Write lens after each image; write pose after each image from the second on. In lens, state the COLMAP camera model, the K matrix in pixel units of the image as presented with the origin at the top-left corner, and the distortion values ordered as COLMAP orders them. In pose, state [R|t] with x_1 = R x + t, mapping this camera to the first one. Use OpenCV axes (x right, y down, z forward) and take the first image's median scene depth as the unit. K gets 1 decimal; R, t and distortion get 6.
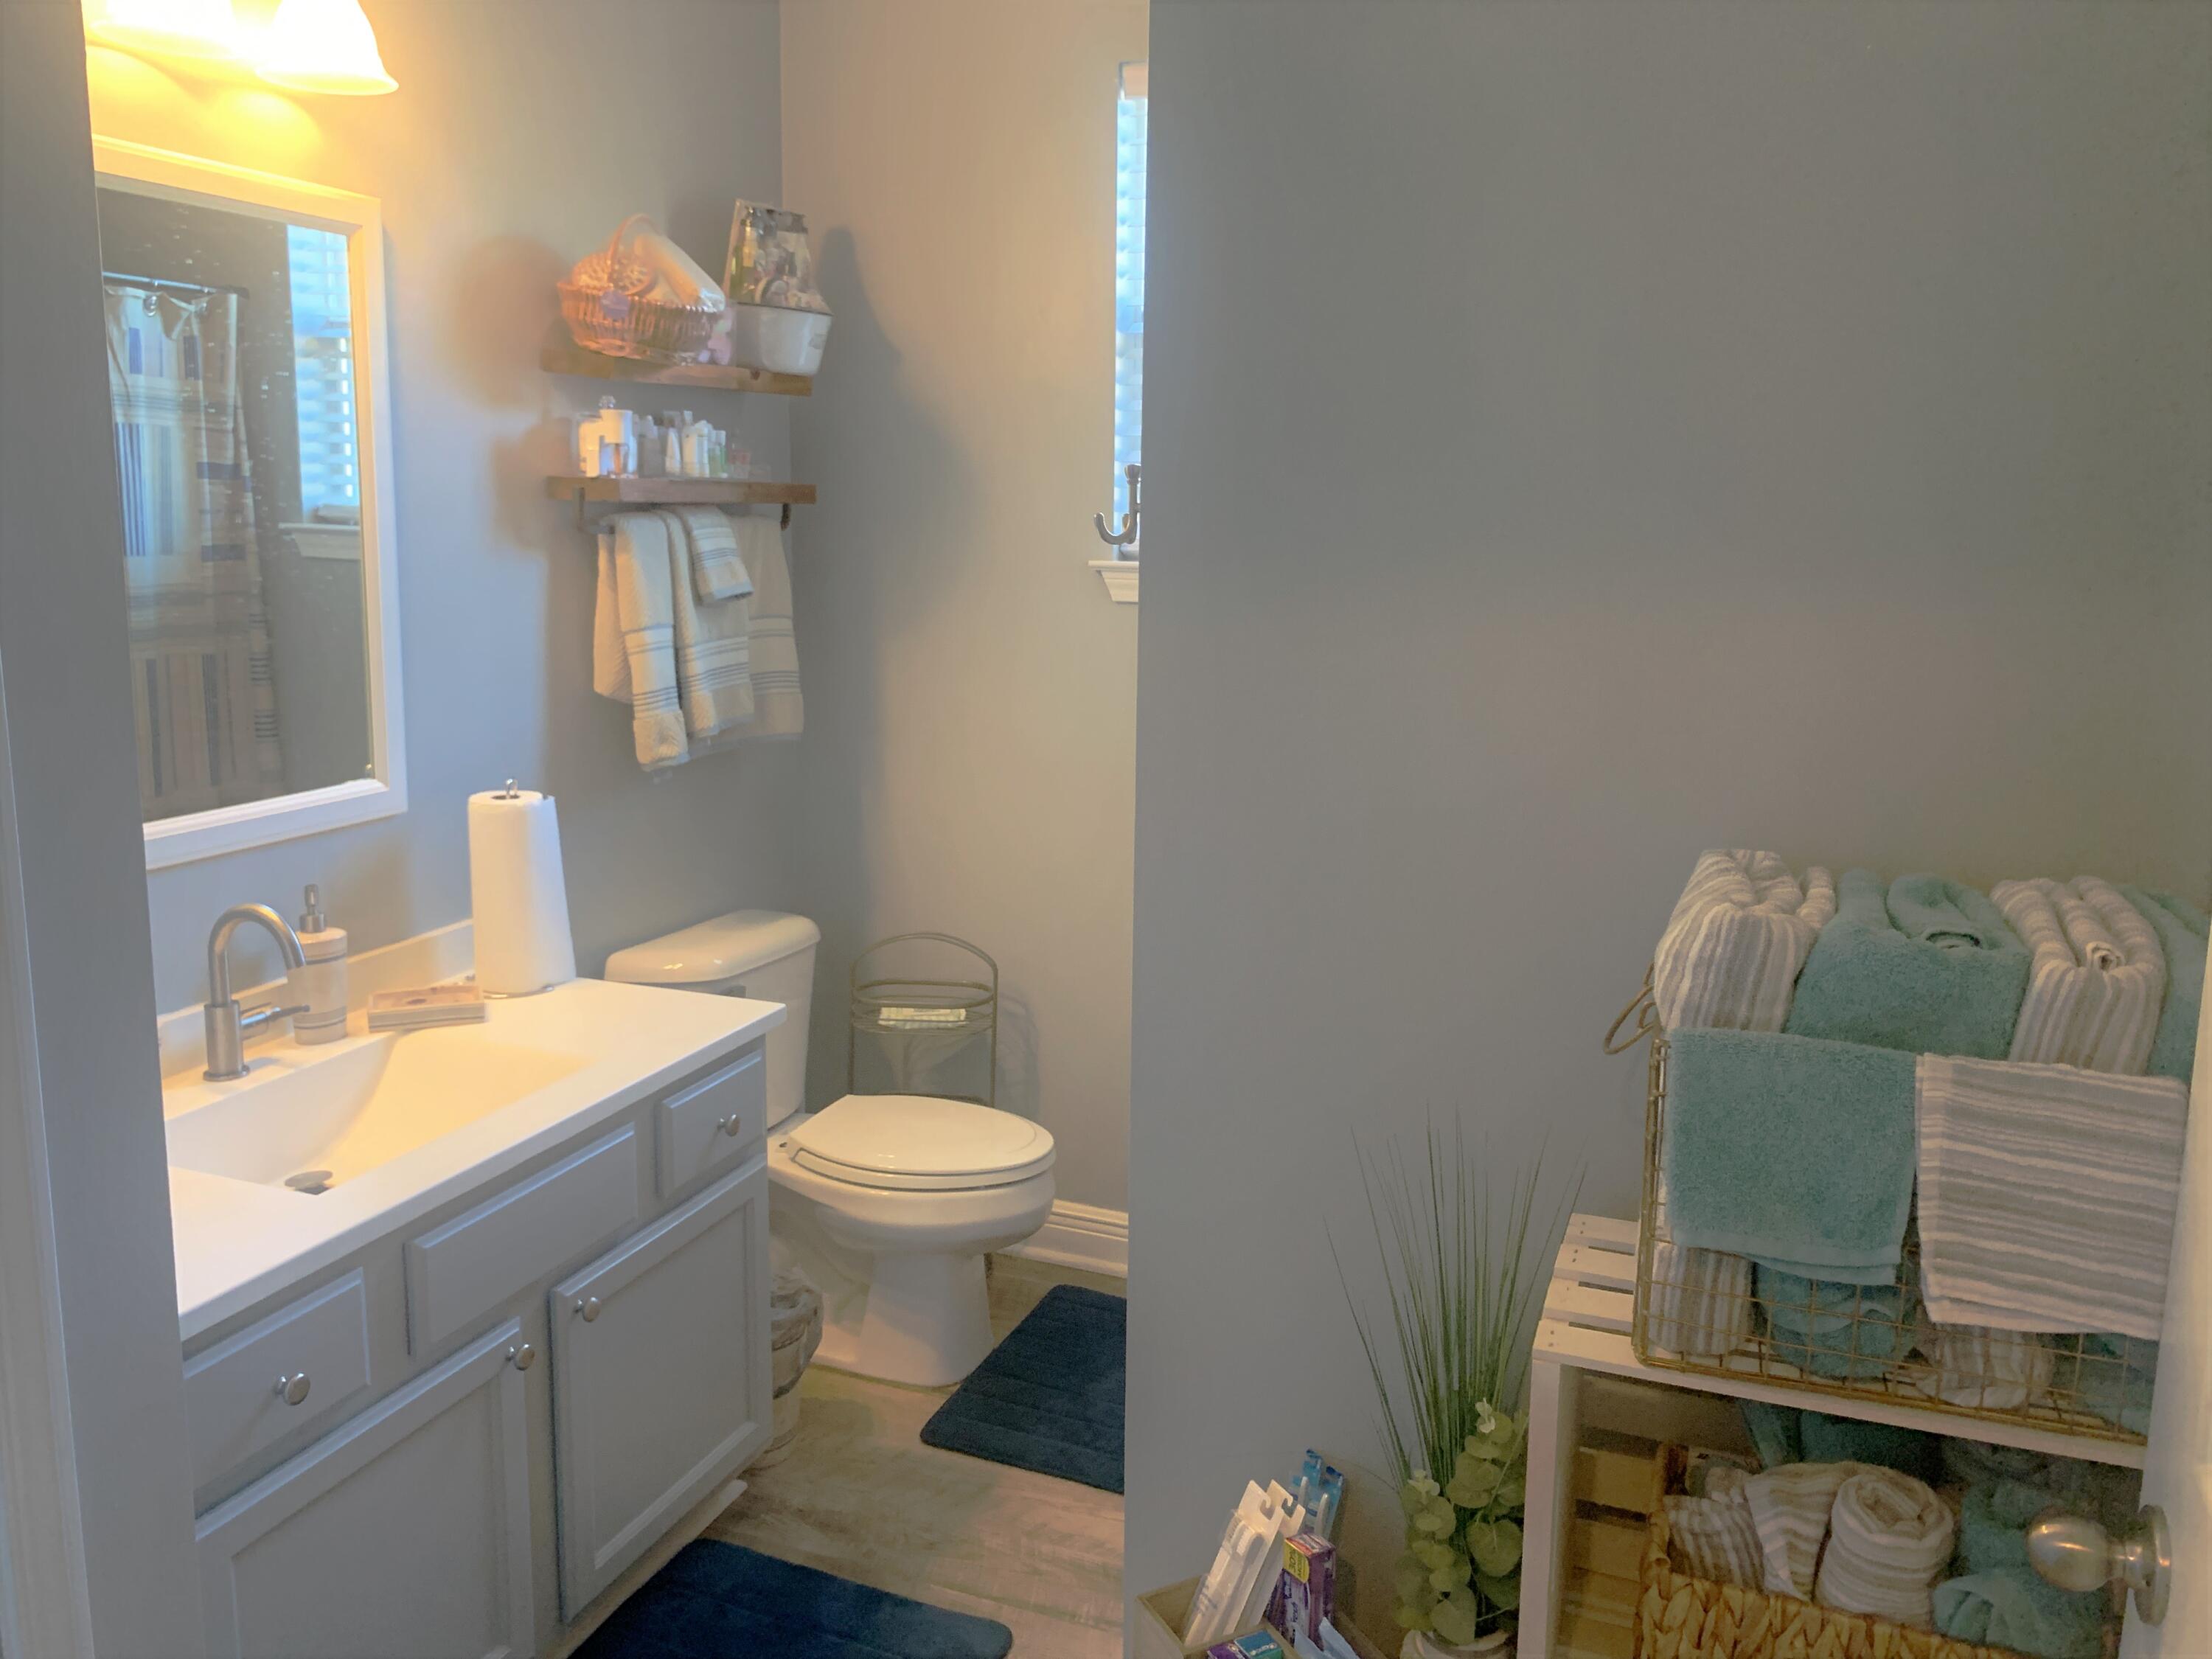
lens RADIAL K [[1691.5, 0, 1118.9], [0, 1691.5, 823.2], [0, 0, 1]] dist [0.038025, -0.021078]
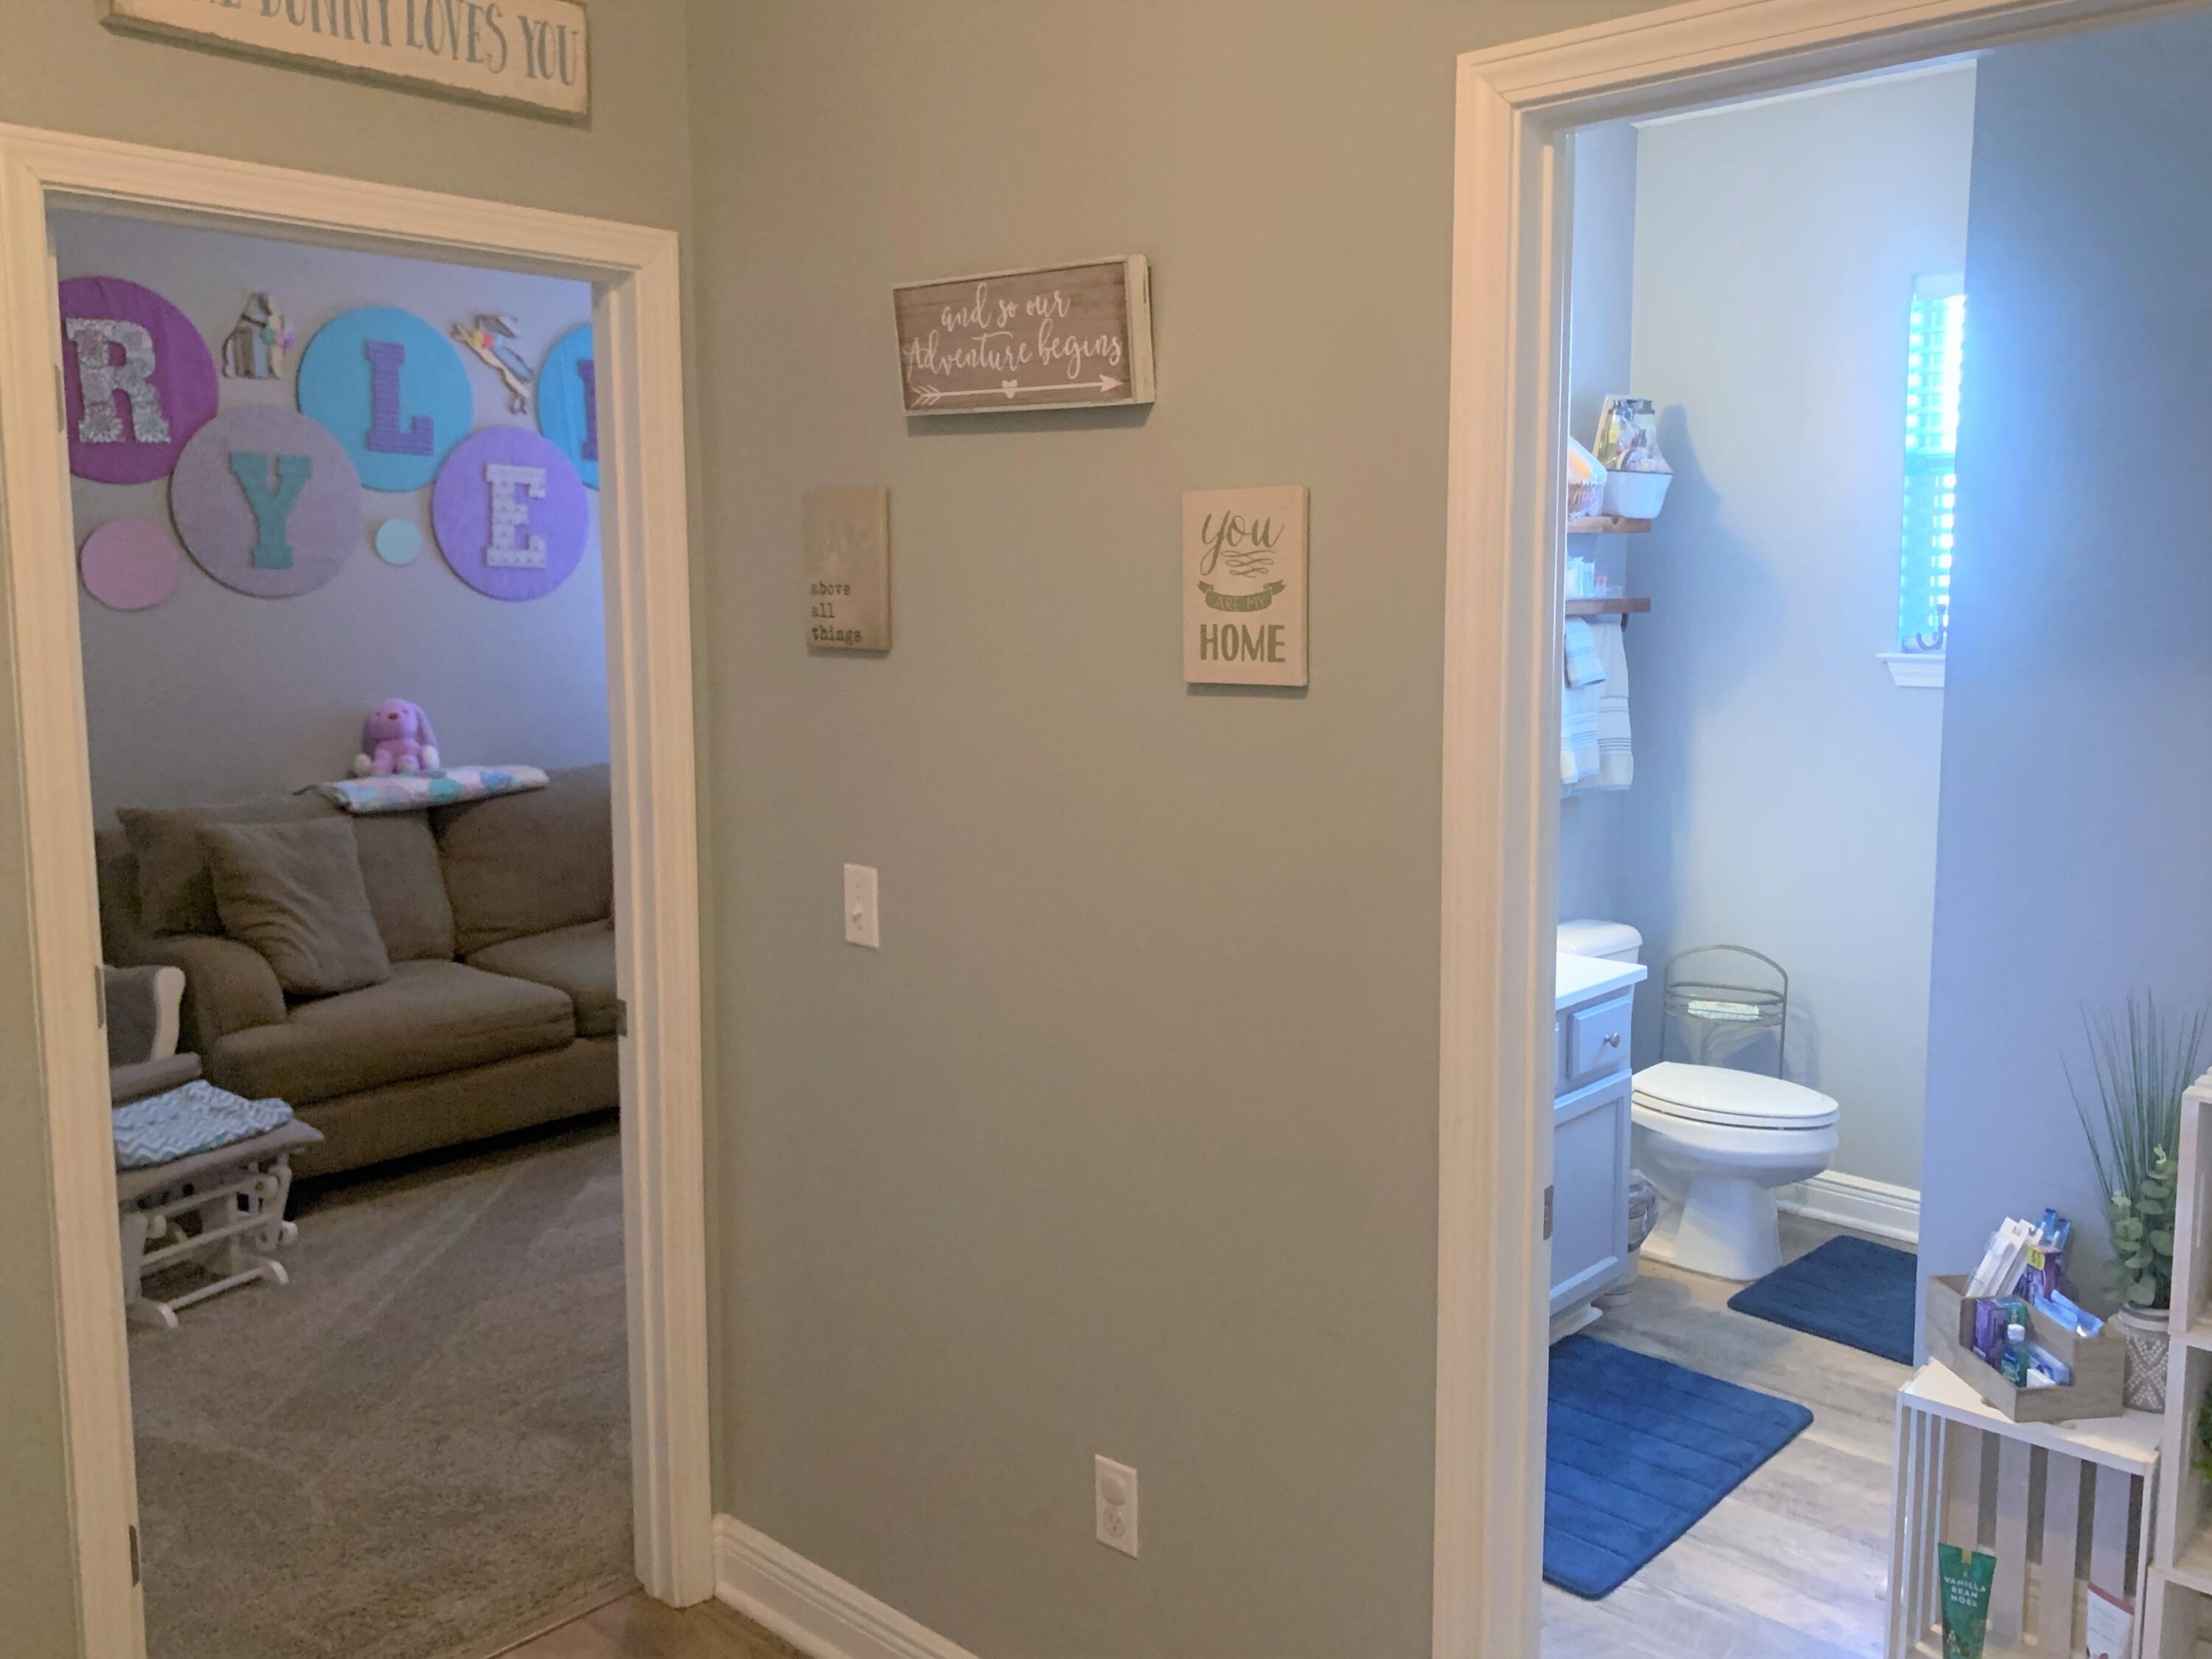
lens RADIAL K [[1775.3, 0, 1132.9], [0, 1775.3, 808.8], [0, 0, 1]] dist [-0.005039, 0.044104]
pose [[0.927544, 0.024494, -0.372910, -0.036089], [-0.047172, 0.997542, -0.051809, 0.059499], [0.370725, 0.065646, 0.926420, -0.455056]]
